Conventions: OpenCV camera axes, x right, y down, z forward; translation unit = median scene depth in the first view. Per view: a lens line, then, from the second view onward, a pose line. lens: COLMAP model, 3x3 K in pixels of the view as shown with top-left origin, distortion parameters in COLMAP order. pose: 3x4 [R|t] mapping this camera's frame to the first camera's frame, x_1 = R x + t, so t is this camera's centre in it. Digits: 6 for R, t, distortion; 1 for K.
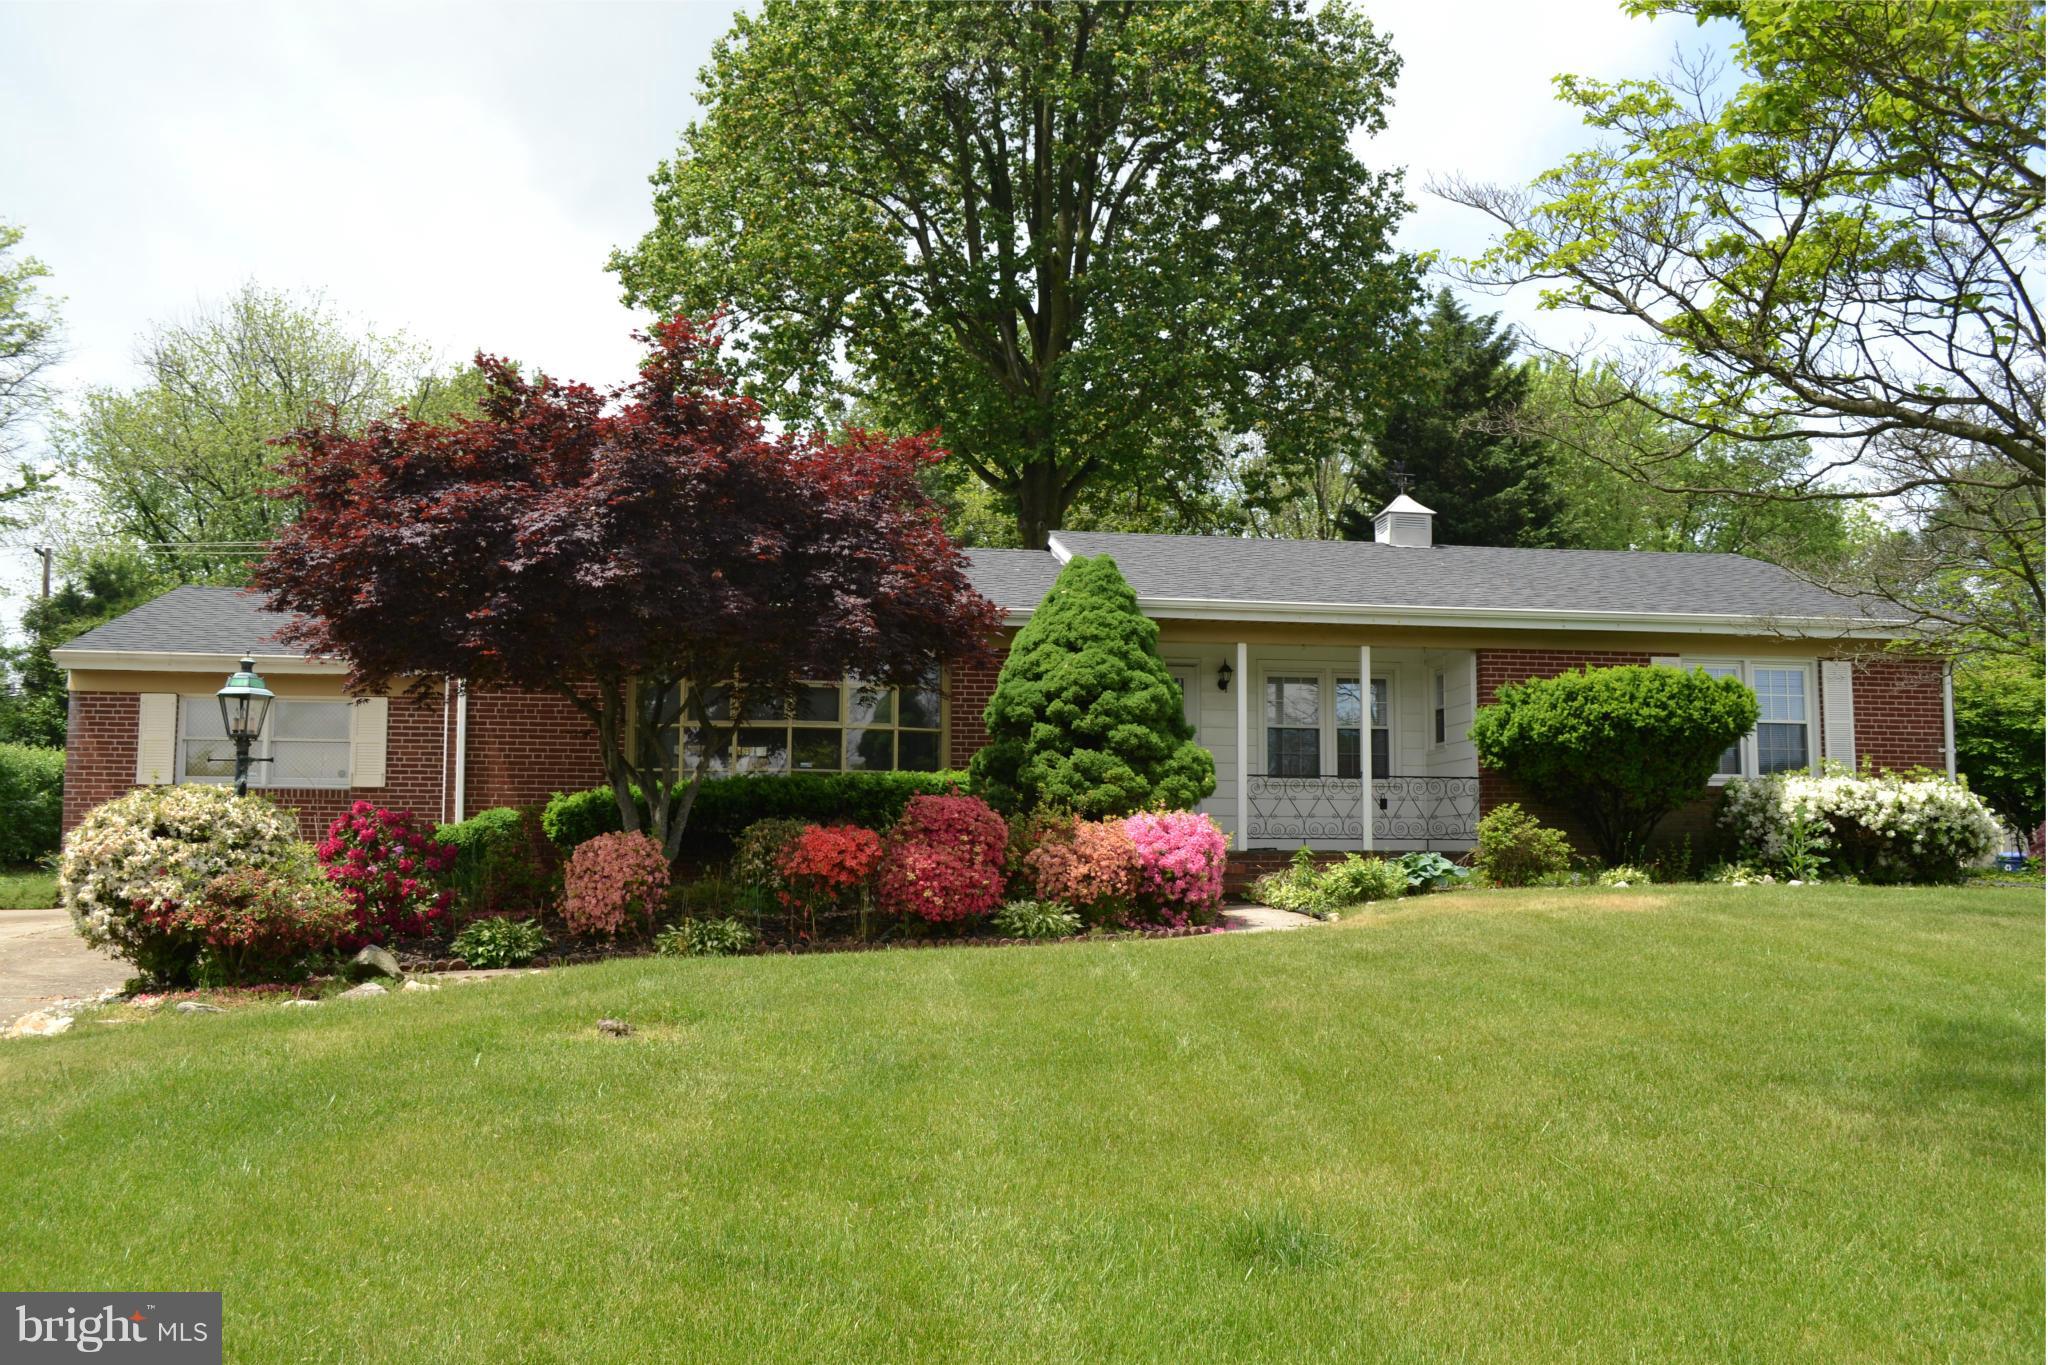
lens RADIAL K [[1636.5, 0, 1011.2], [0, 1636.5, 700.5], [0, 0, 1]] dist [-0.079992, 0.010375]
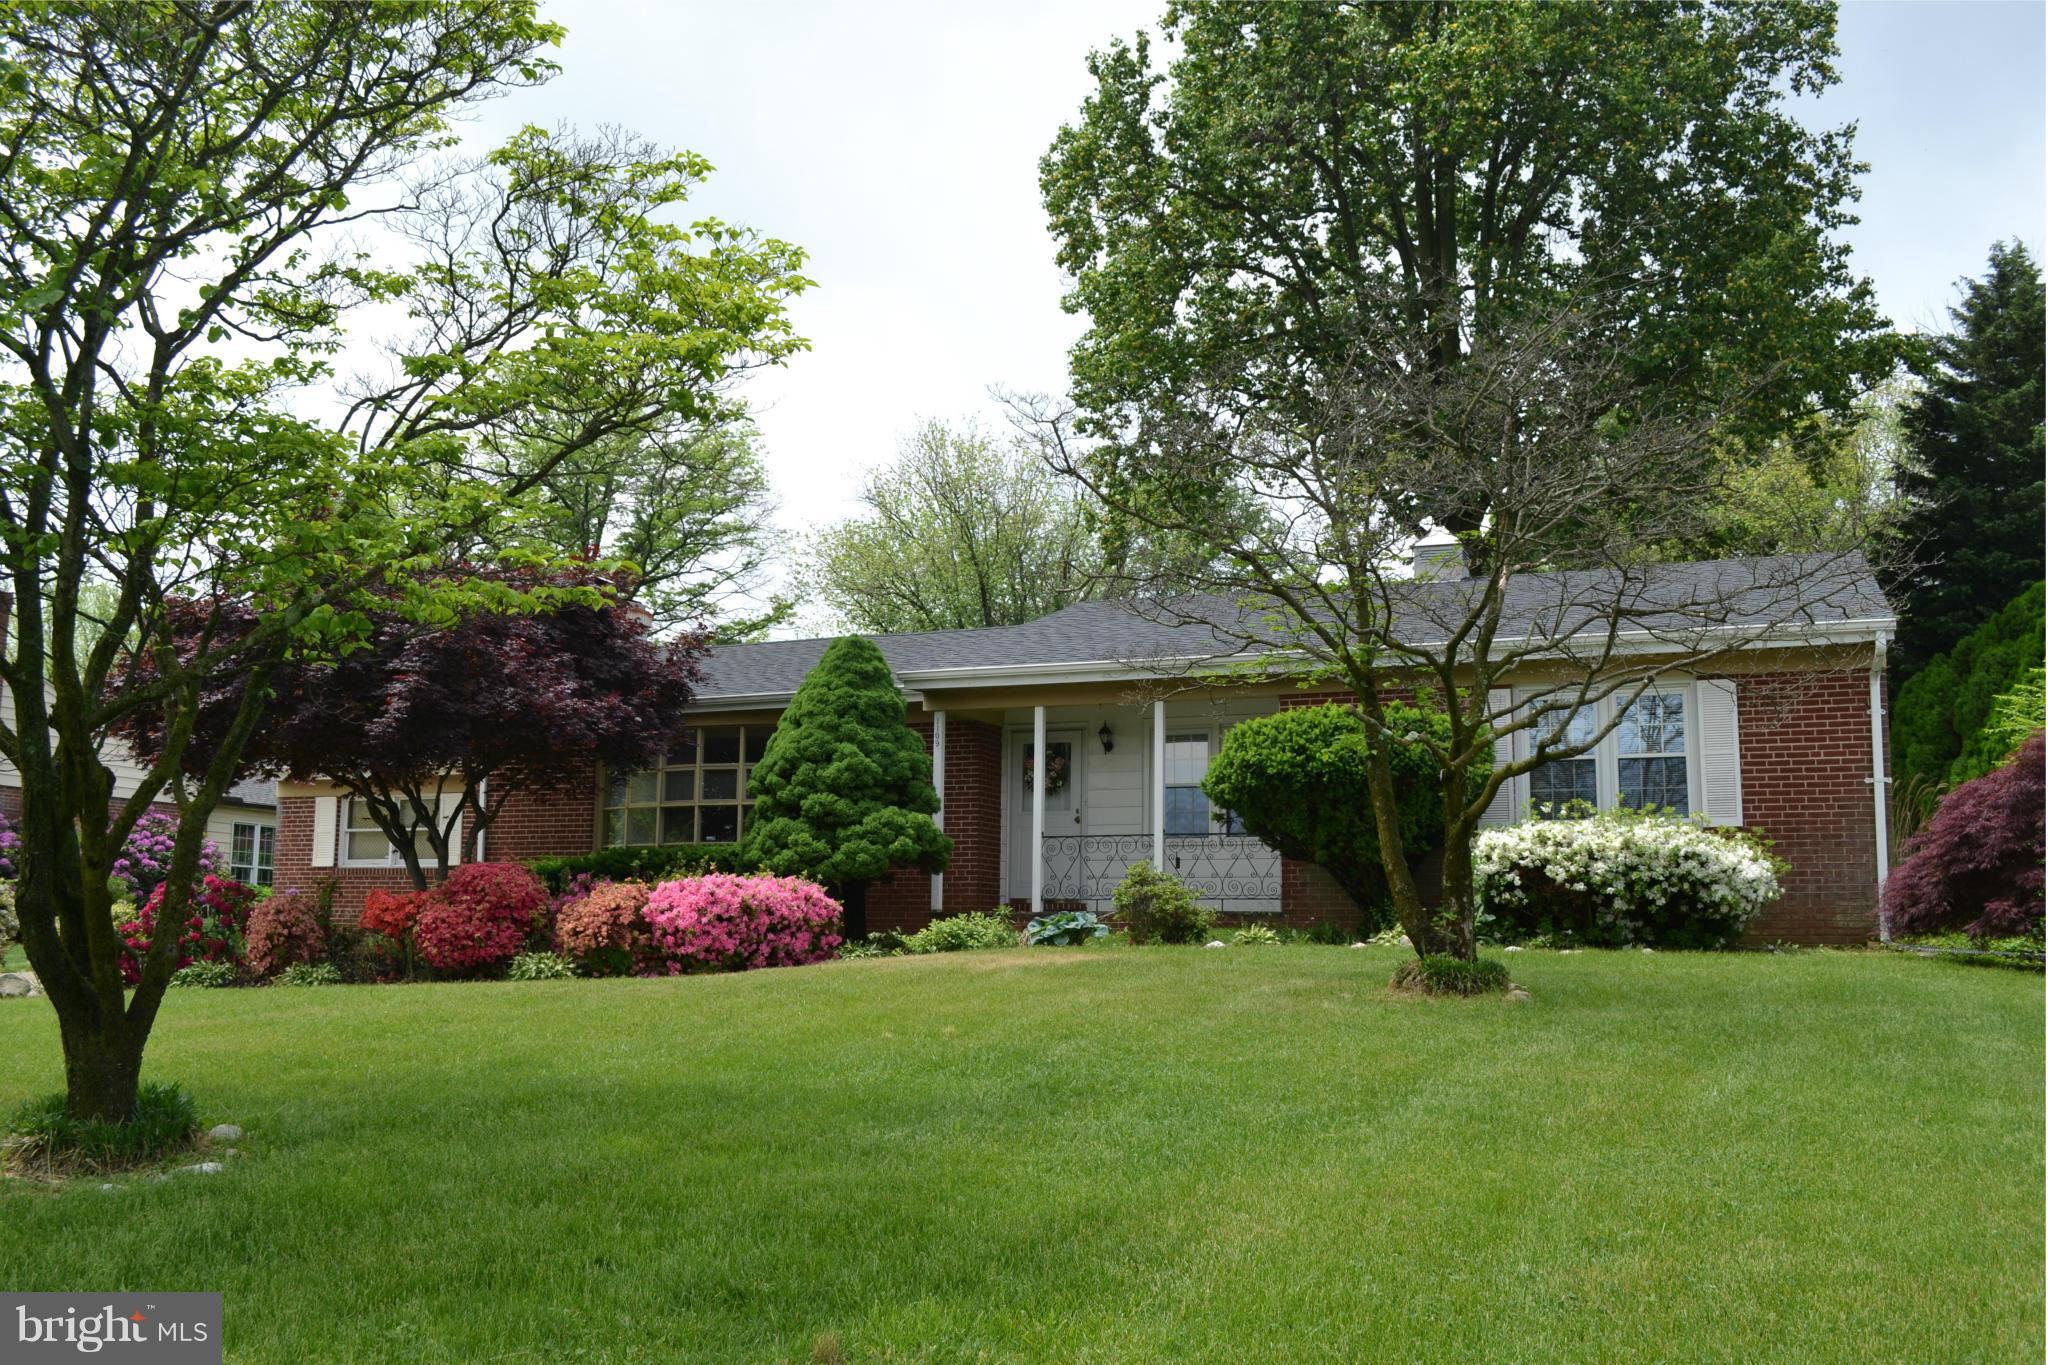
lens RADIAL K [[1636.5, 0, 1011.2], [0, 1636.5, 700.5], [0, 0, 1]] dist [-0.079992, 0.010375]
pose [[0.879141, -0.067662, -0.471733, 0.680583], [0.047911, 0.997403, -0.053771, 0.017232], [0.474147, 0.024671, 0.880100, 0.109701]]
